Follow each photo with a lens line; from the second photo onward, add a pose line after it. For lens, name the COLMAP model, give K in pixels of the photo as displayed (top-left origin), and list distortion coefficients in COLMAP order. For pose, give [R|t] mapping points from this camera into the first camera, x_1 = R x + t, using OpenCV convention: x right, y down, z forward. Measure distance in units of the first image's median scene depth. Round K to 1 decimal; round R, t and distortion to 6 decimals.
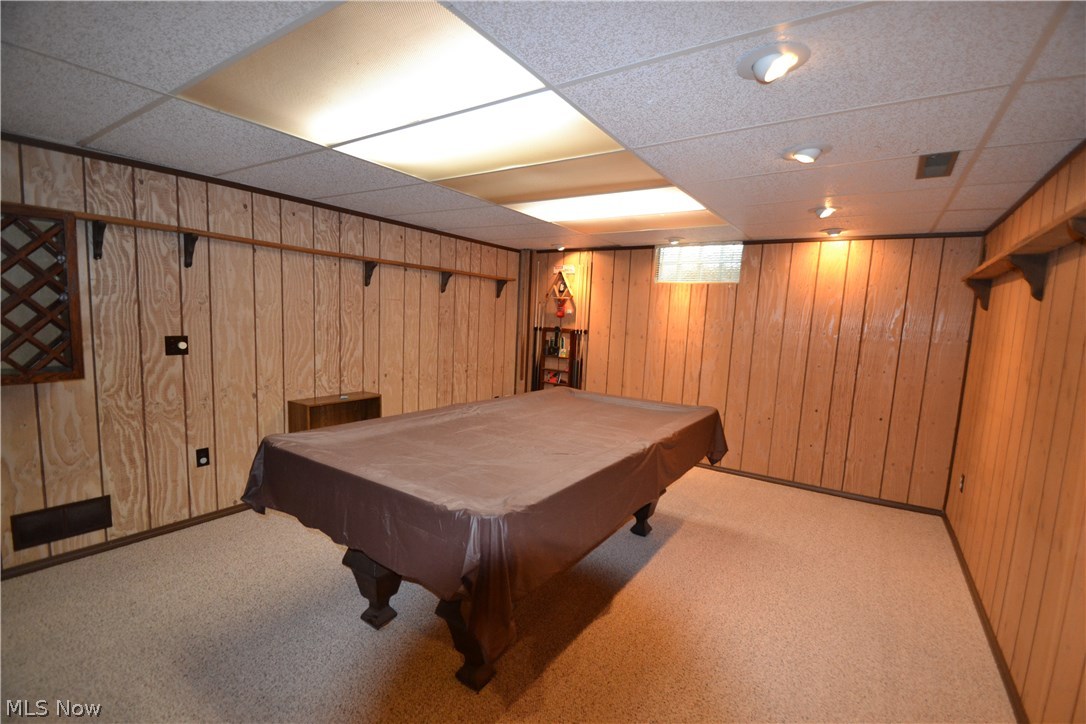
lens RADIAL K [[482.2, 0, 546.3], [0, 482.2, 372.2], [0, 0, 1]] dist [0.023533, -0.021575]
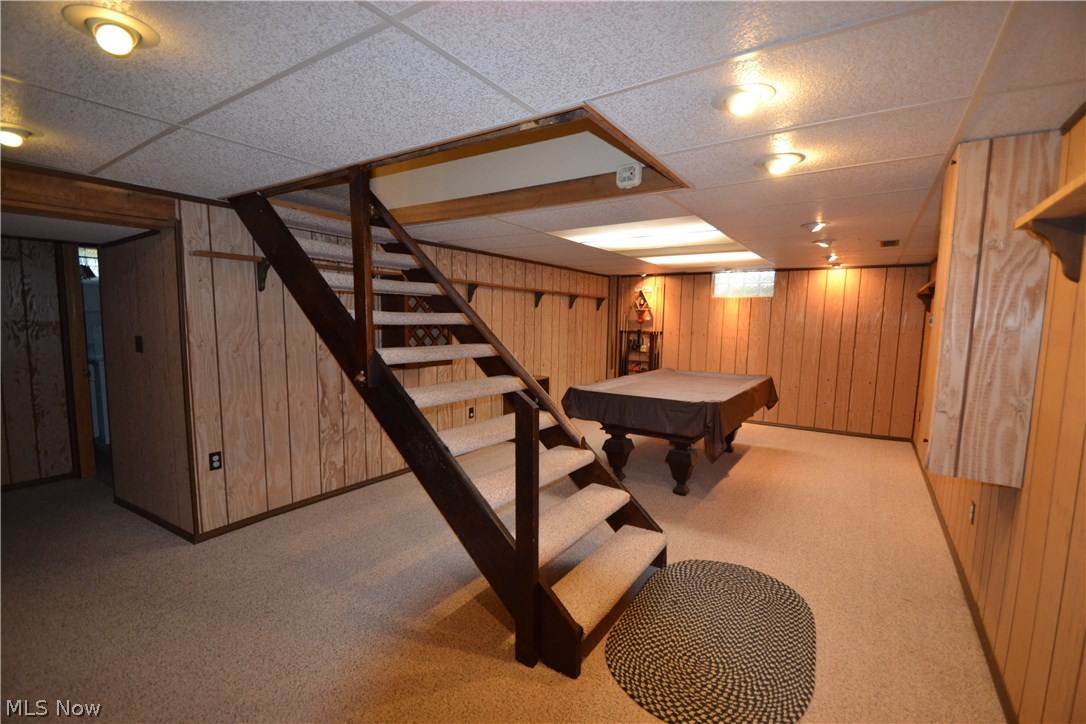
lens RADIAL K [[482.2, 0, 546.3], [0, 482.2, 372.2], [0, 0, 1]] dist [0.023533, -0.021575]
pose [[0.999523, -0.030847, 0.001197, -0.307749], [0.030855, 0.999494, -0.007777, 0.037758], [-0.000956, 0.007811, 0.999969, -0.488218]]
